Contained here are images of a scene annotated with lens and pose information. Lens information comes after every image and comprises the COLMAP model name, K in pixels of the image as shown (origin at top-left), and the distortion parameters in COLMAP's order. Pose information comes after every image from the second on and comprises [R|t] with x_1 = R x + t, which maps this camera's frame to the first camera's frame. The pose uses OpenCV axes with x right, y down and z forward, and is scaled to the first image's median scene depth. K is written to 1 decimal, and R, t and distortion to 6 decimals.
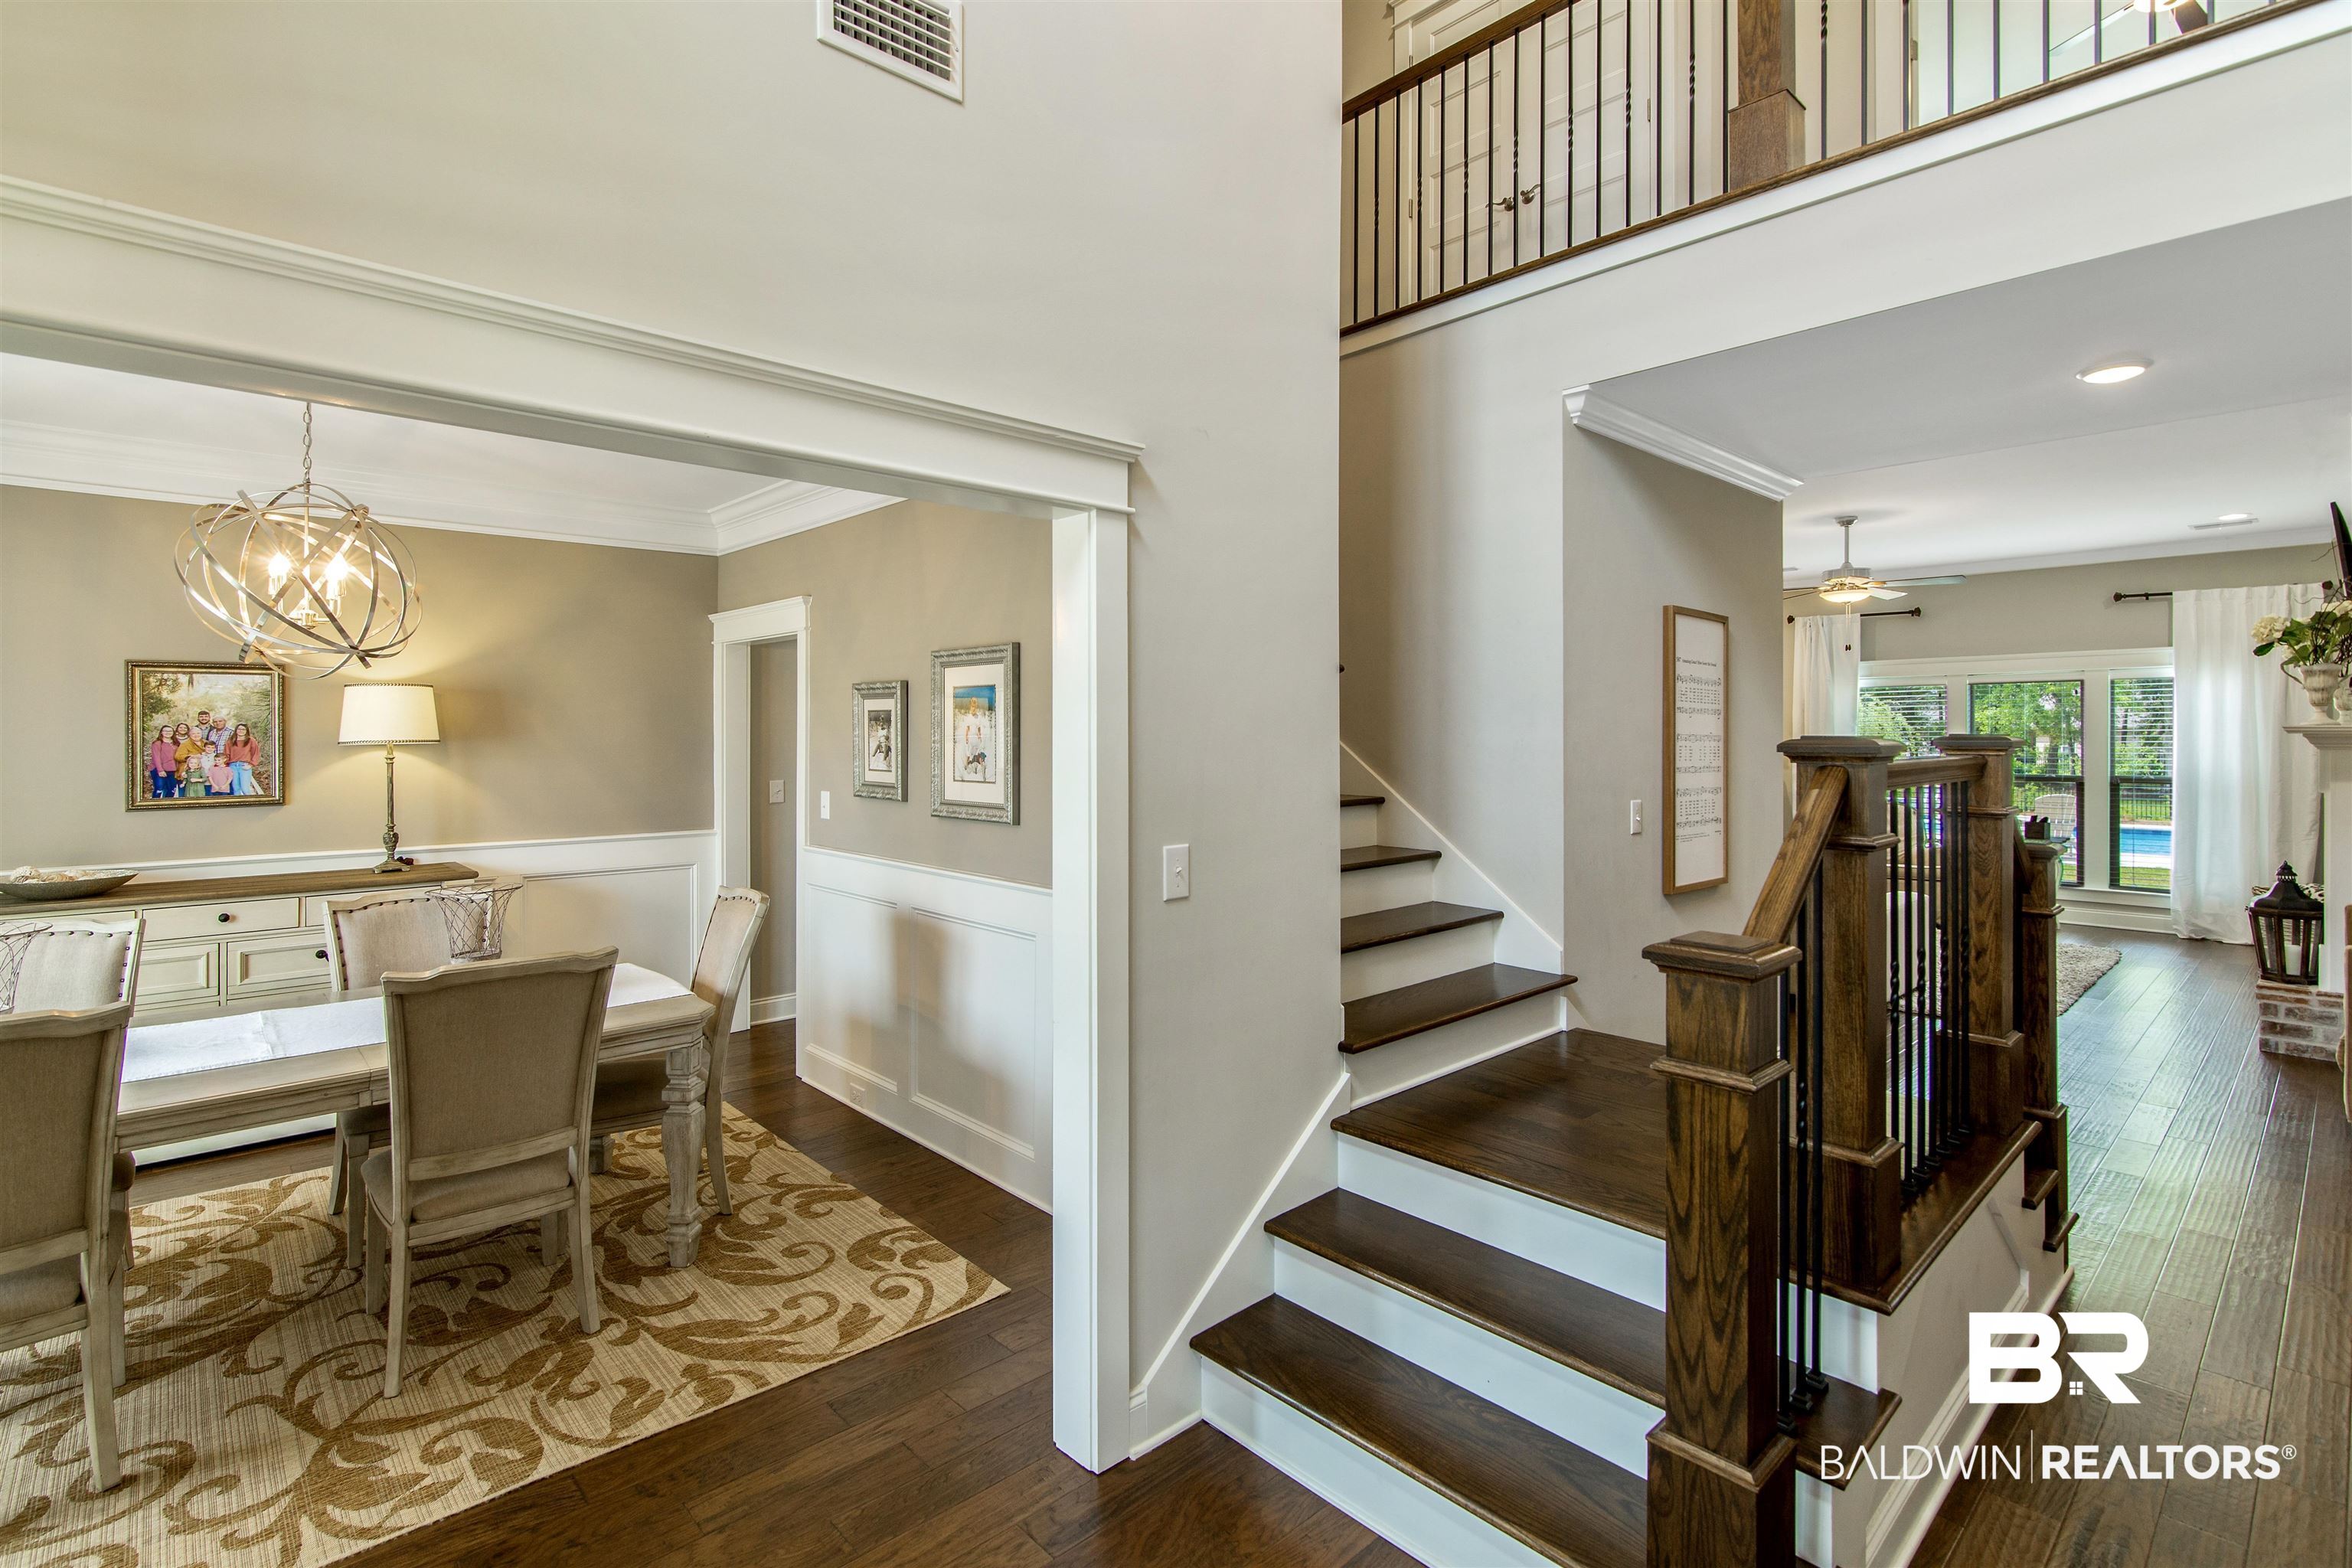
lens RADIAL K [[1098.4, 0, 1174.3], [0, 1098.4, 730.9], [0, 0, 1]] dist [0.002599, 0.000626]
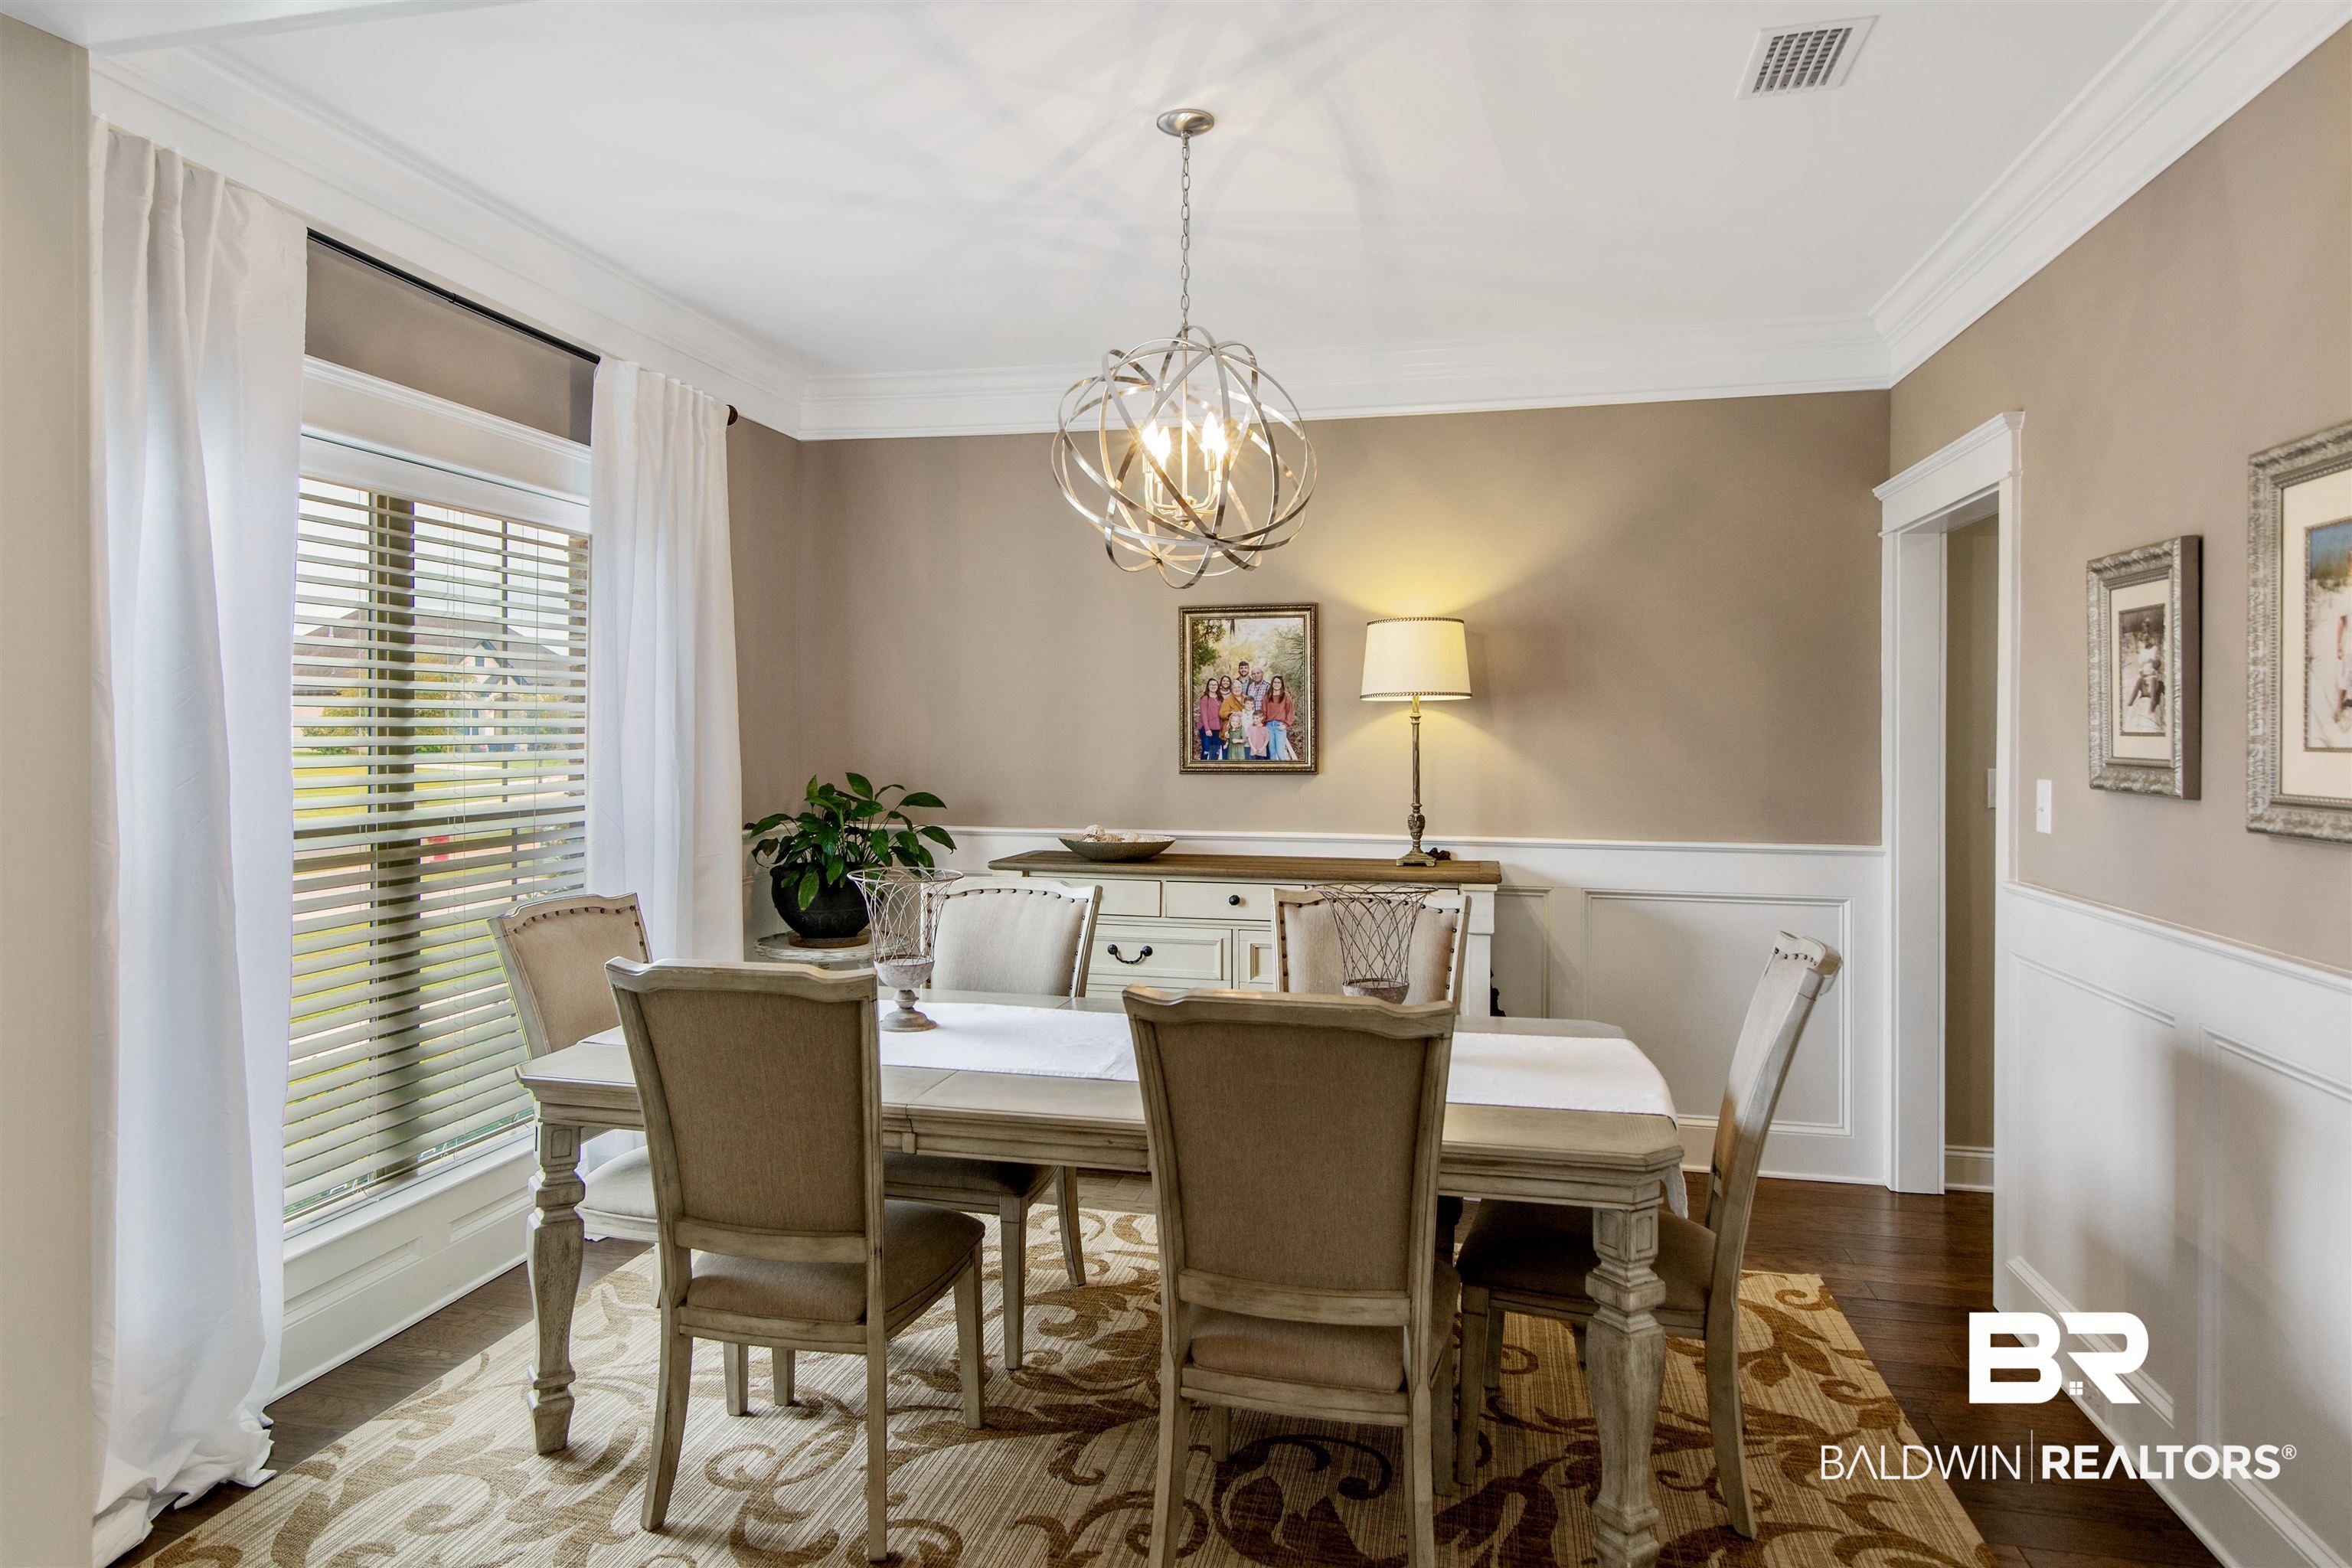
lens RADIAL K [[1409.5, 0, 1169.1], [0, 1409.5, 747.6], [0, 0, 1]] dist [0.003514, -0.000671]
pose [[0.548492, 0.006369, -0.836132, 0.014762], [-0.001530, 0.999977, 0.006613, 0.042977], [0.836155, -0.002348, 0.548489, 0.345548]]
